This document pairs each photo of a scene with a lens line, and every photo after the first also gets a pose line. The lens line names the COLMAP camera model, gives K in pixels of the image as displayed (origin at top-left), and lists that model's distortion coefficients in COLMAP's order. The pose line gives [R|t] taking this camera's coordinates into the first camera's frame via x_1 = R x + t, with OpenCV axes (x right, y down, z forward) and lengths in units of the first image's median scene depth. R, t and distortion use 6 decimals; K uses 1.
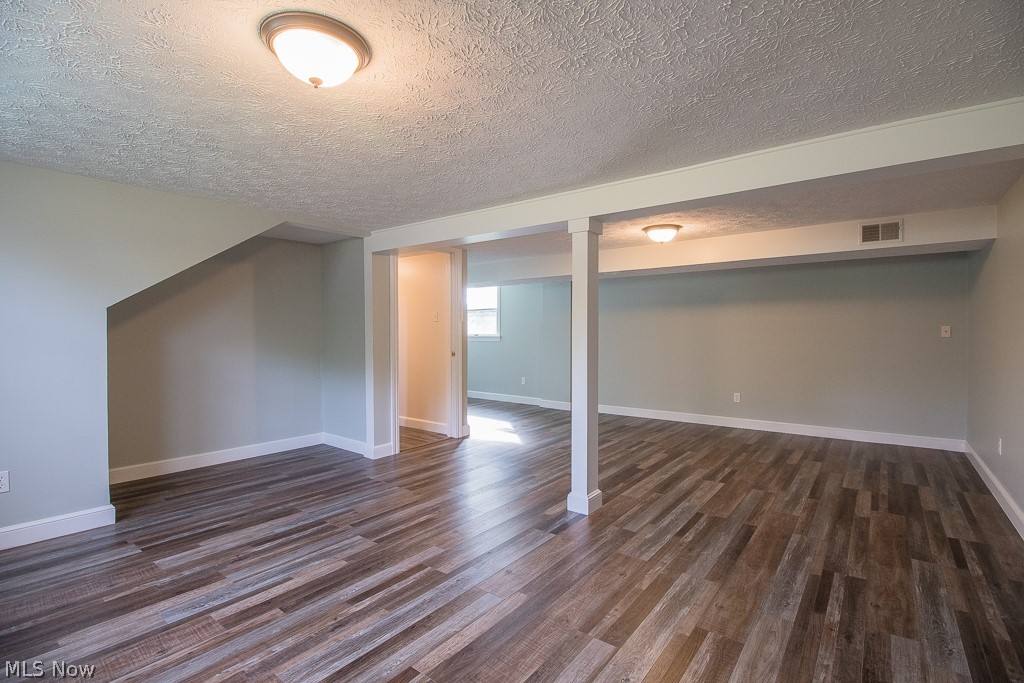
lens RADIAL K [[473.7, 0, 515.6], [0, 473.7, 337.7], [0, 0, 1]] dist [0.002851, -0.015950]
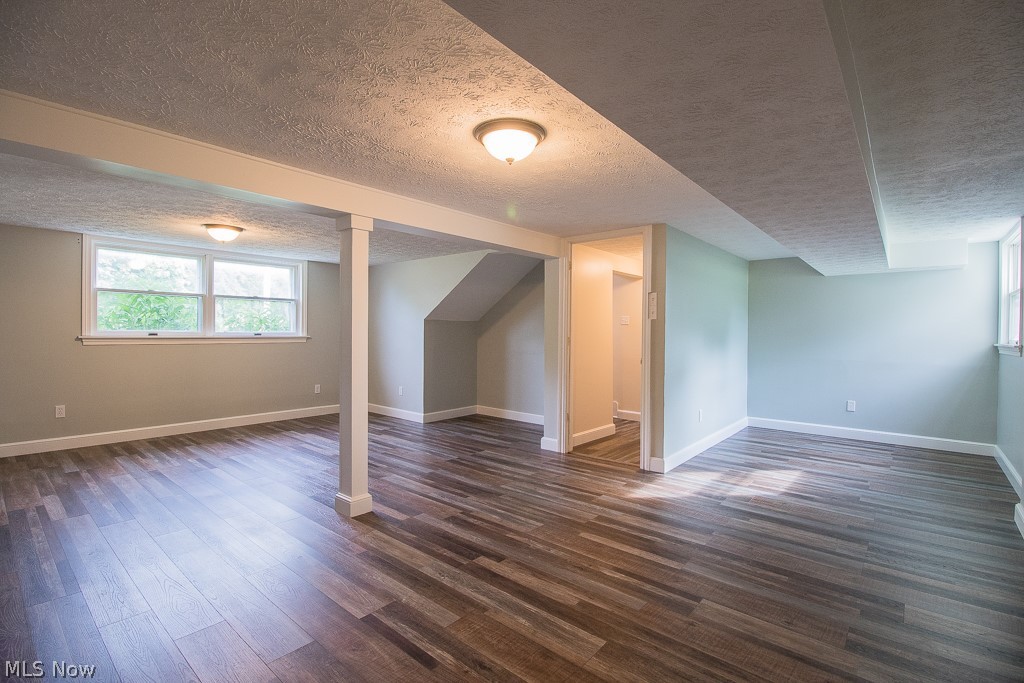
lens RADIAL K [[464.5, 0, 512.0], [0, 464.5, 341.5], [0, 0, 1]] dist [-0.000536, -0.036986]
pose [[-0.061922, 0.018915, -0.997902, 0.930704], [-0.011231, 0.999744, 0.019647, -0.015483], [0.998018, 0.012424, -0.061694, 1.183045]]
